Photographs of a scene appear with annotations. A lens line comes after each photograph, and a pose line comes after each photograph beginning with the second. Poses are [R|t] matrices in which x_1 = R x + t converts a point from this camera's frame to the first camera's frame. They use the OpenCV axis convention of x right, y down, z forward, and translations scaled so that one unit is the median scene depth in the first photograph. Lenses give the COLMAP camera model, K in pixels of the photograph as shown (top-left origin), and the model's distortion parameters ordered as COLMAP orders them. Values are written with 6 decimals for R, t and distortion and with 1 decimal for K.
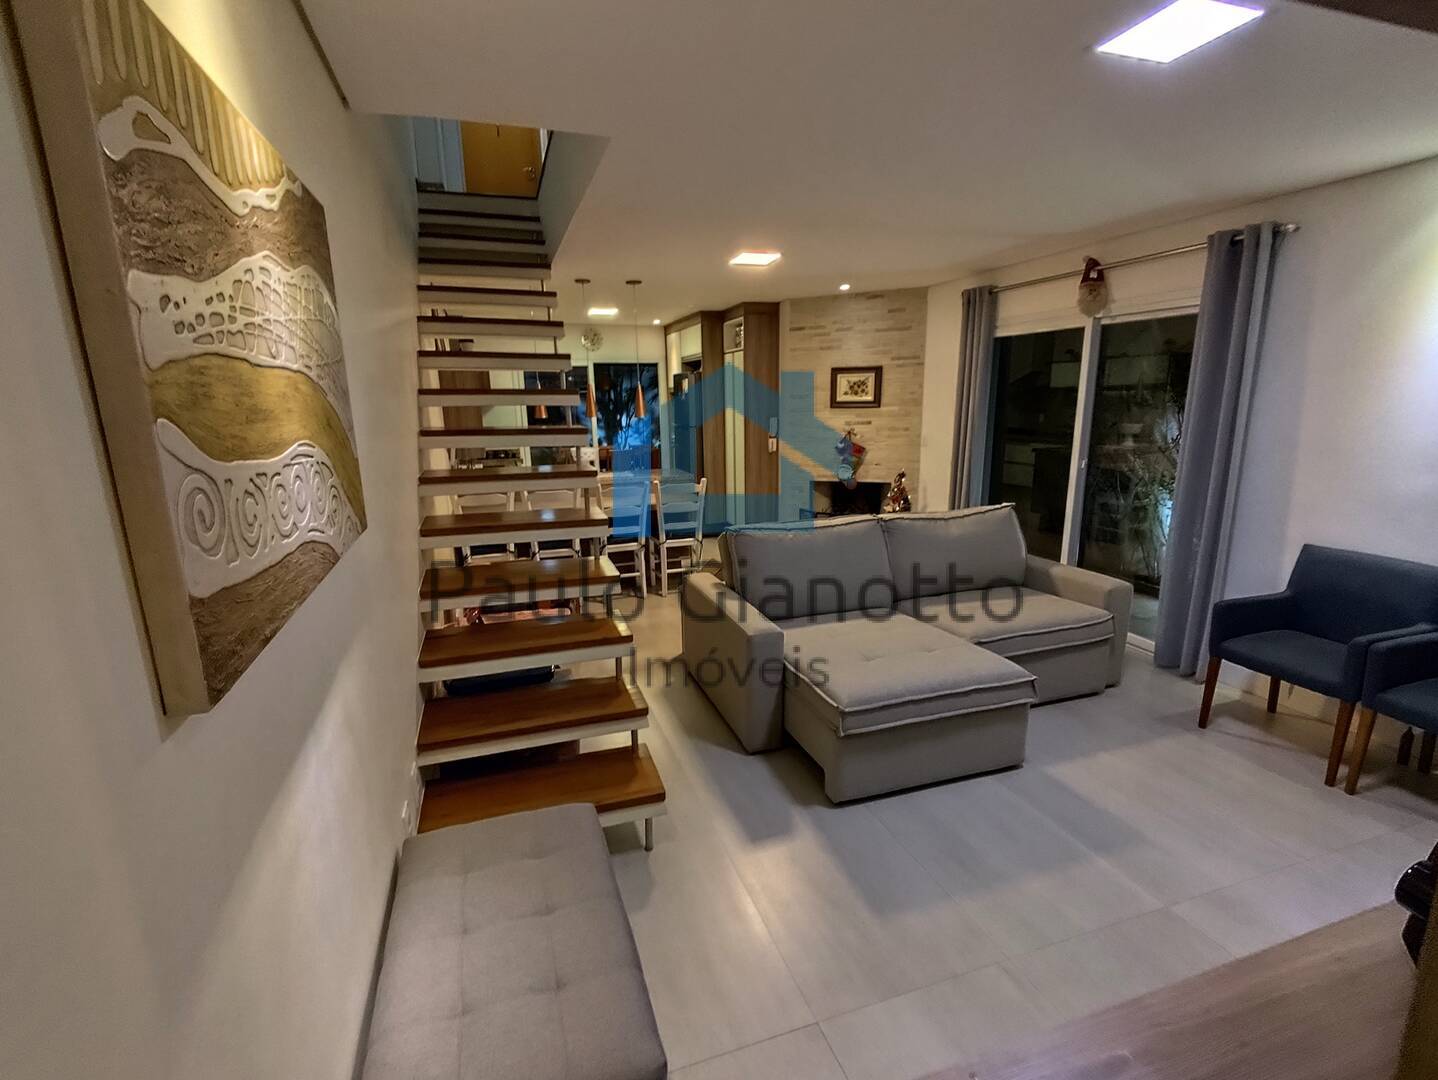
lens RADIAL K [[668.8, 0, 717.7], [0, 668.8, 553.6], [0, 0, 1]] dist [0.024379, -0.003126]
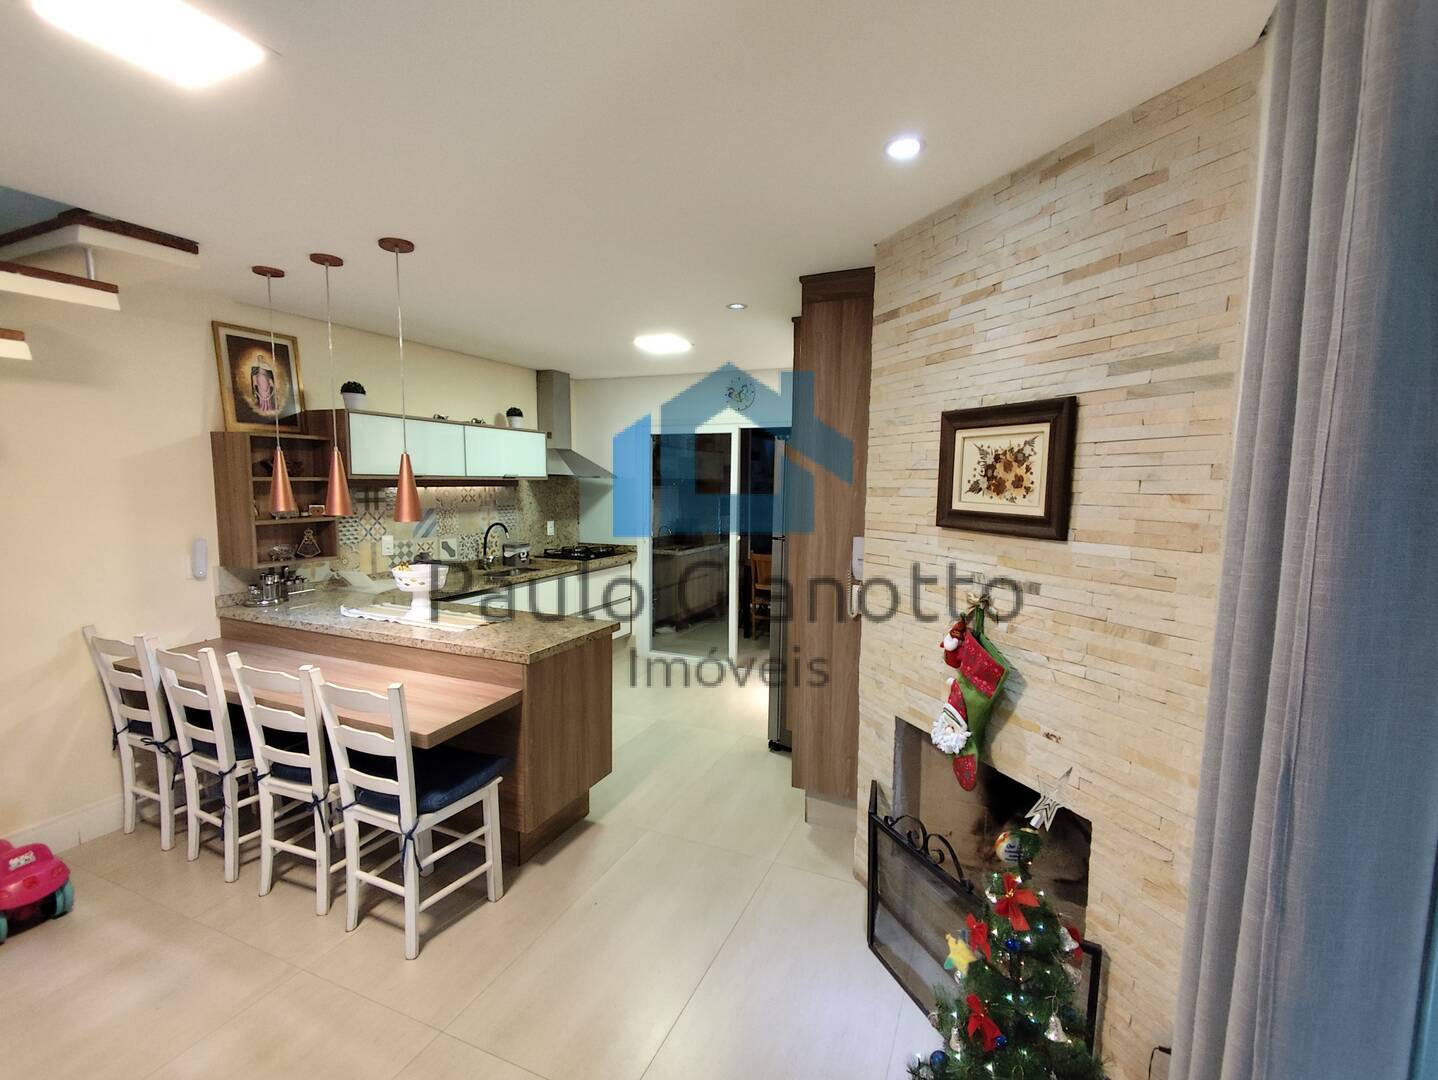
lens RADIAL K [[668.8, 0, 720.8], [0, 668.8, 544.8], [0, 0, 1]] dist [0.024379, -0.003126]
pose [[0.730271, 0.094515, -0.676588, 0.325148], [-0.179452, 0.982143, -0.056491, -0.173258], [0.659167, 0.162669, 0.734192, 0.691799]]
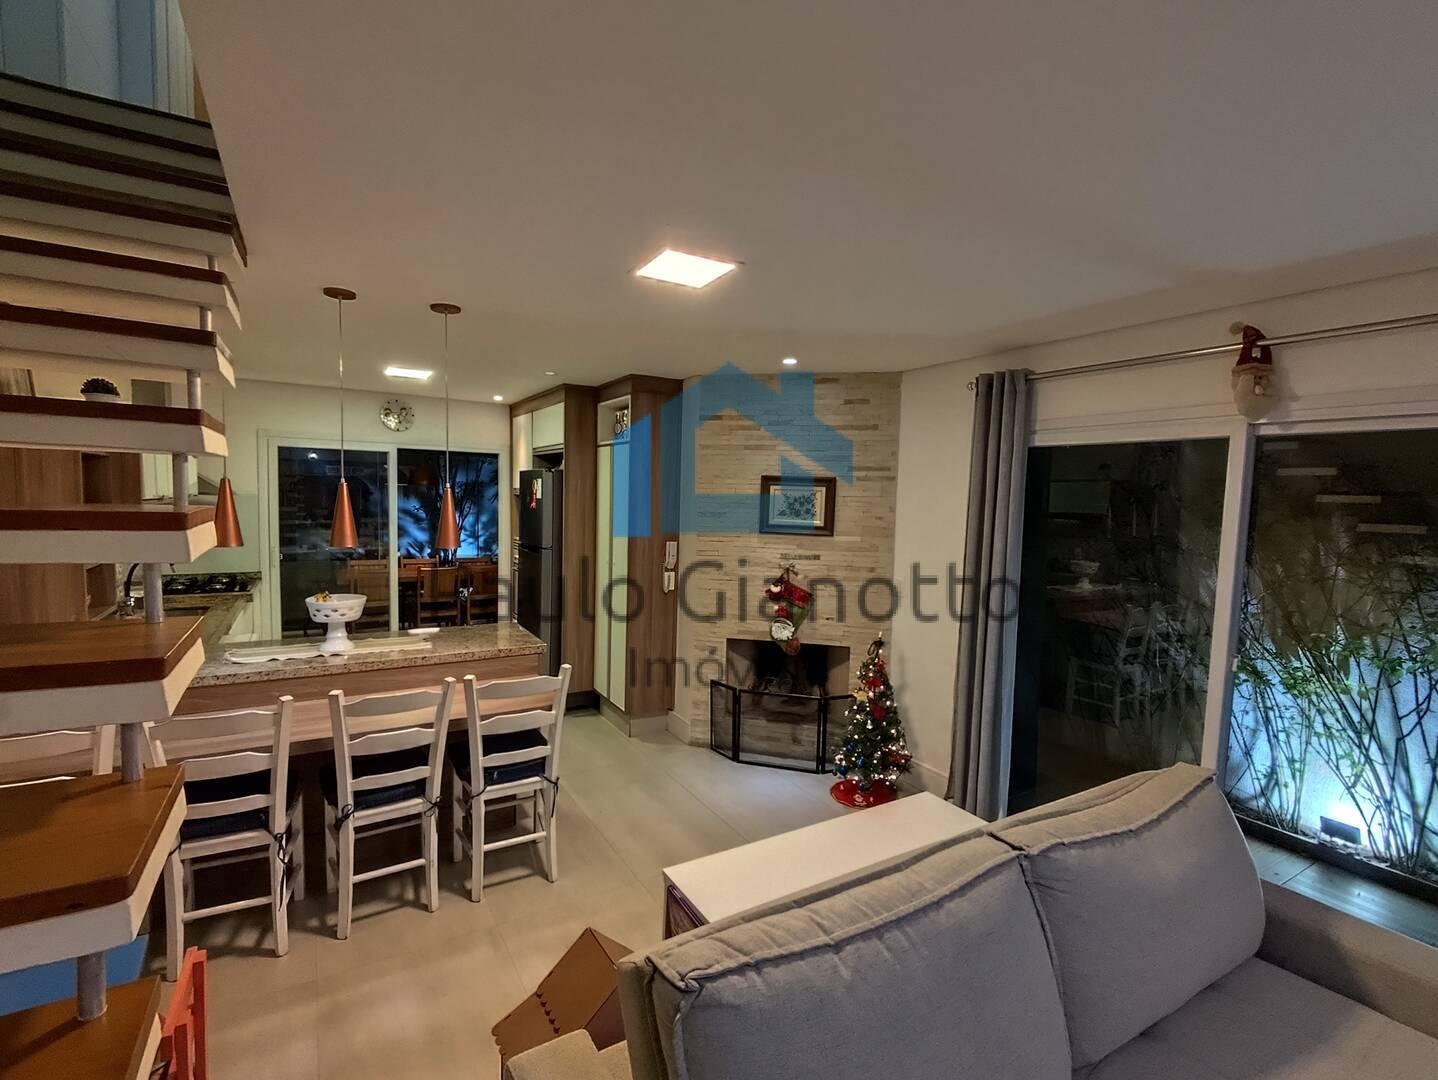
lens RADIAL K [[668.8, 0, 726.6], [0, 668.8, 543.3], [0, 0, 1]] dist [0.024379, -0.003126]
pose [[0.973140, 0.030330, 0.228206, -0.017598], [0.006229, 0.987451, -0.157804, -0.103522], [-0.230128, 0.154987, 0.960739, 0.370046]]
